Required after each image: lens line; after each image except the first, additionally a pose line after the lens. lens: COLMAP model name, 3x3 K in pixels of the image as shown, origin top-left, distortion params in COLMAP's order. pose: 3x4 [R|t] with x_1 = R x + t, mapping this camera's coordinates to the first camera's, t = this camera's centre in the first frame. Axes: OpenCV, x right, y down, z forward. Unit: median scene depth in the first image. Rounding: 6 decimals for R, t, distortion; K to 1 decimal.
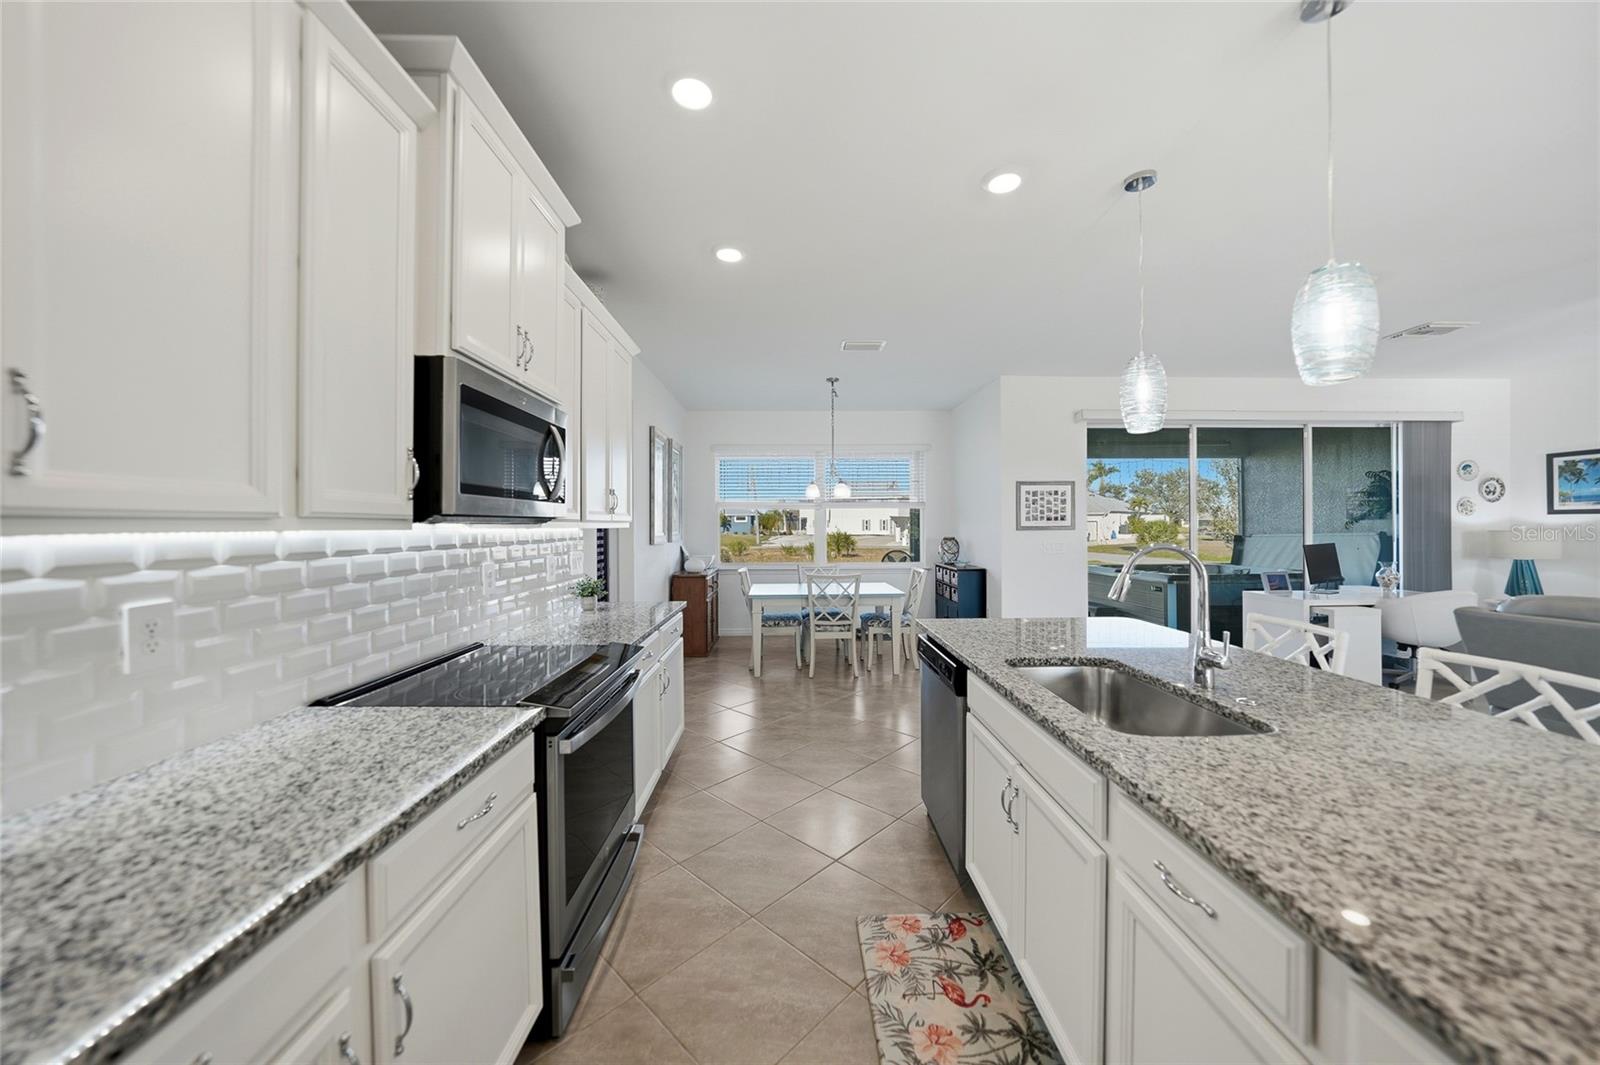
lens RADIAL K [[561.7, 0, 803.8], [0, 561.7, 528.1], [0, 0, 1]] dist [-0.015538, 0.003003]
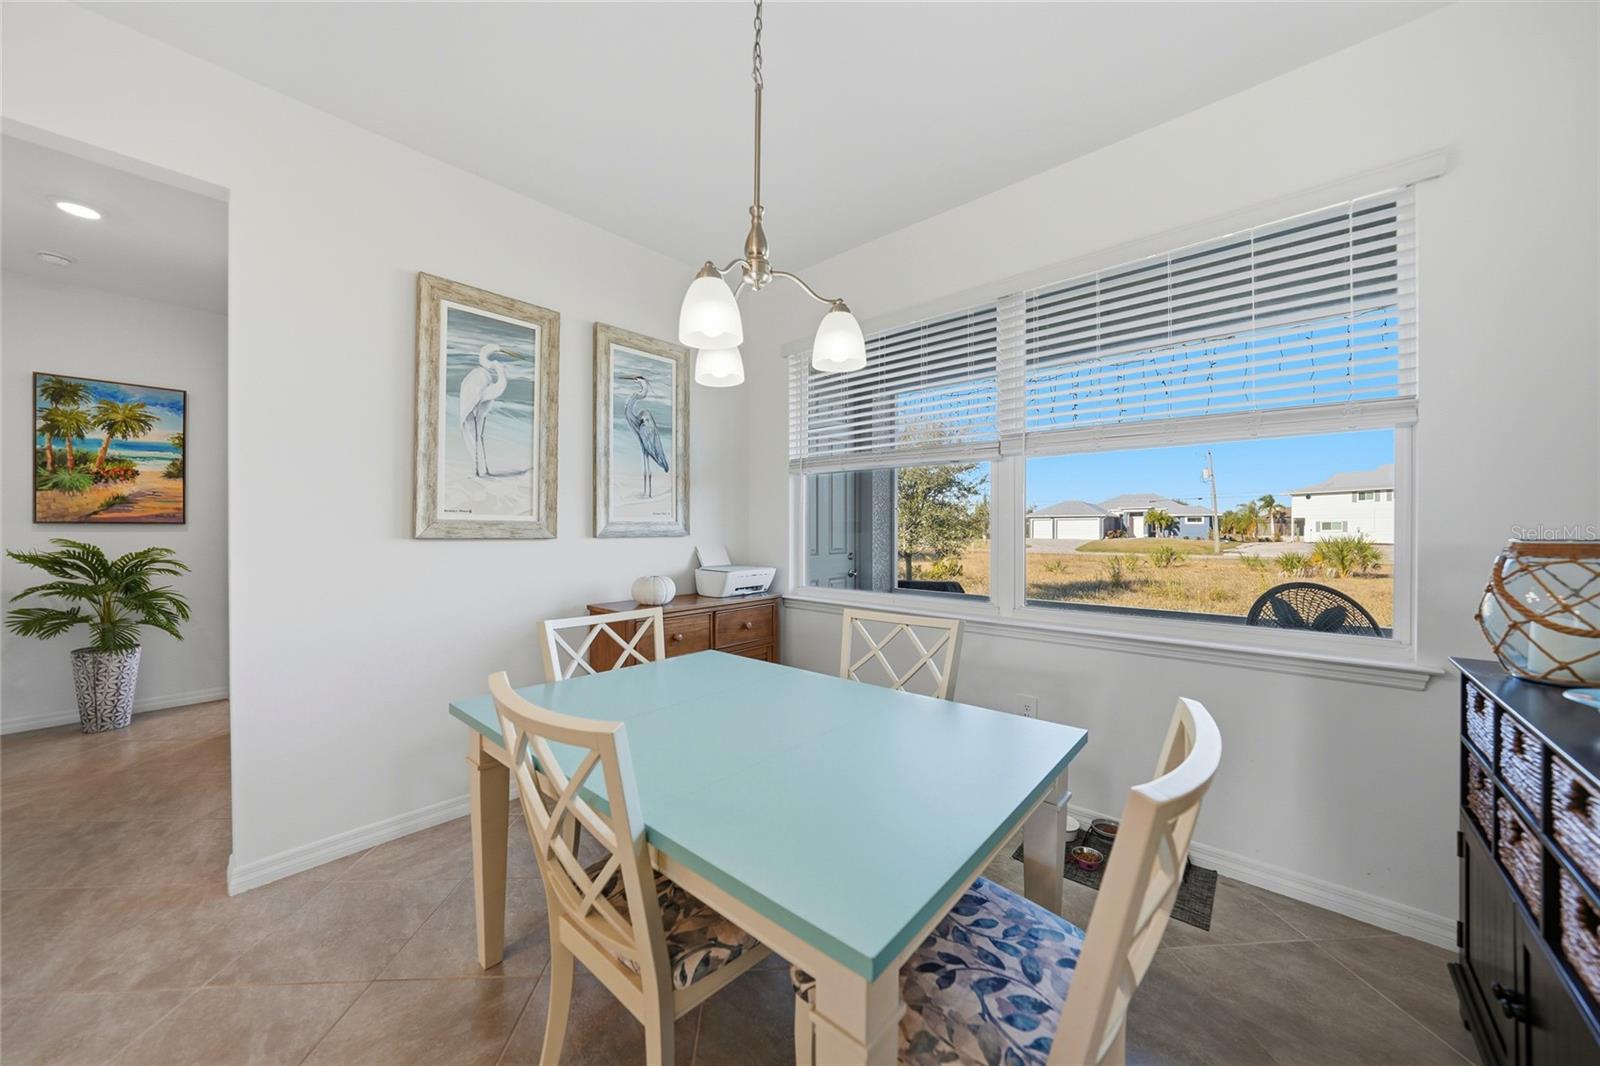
lens RADIAL K [[561.7, 0, 815.1], [0, 561.7, 524.9], [0, 0, 1]] dist [-0.015538, 0.003003]
pose [[0.732205, 0.004925, -0.681067, 0.353449], [-0.010789, 0.999932, -0.004369, 0.002954], [0.680999, 0.010547, 0.732208, 0.783149]]
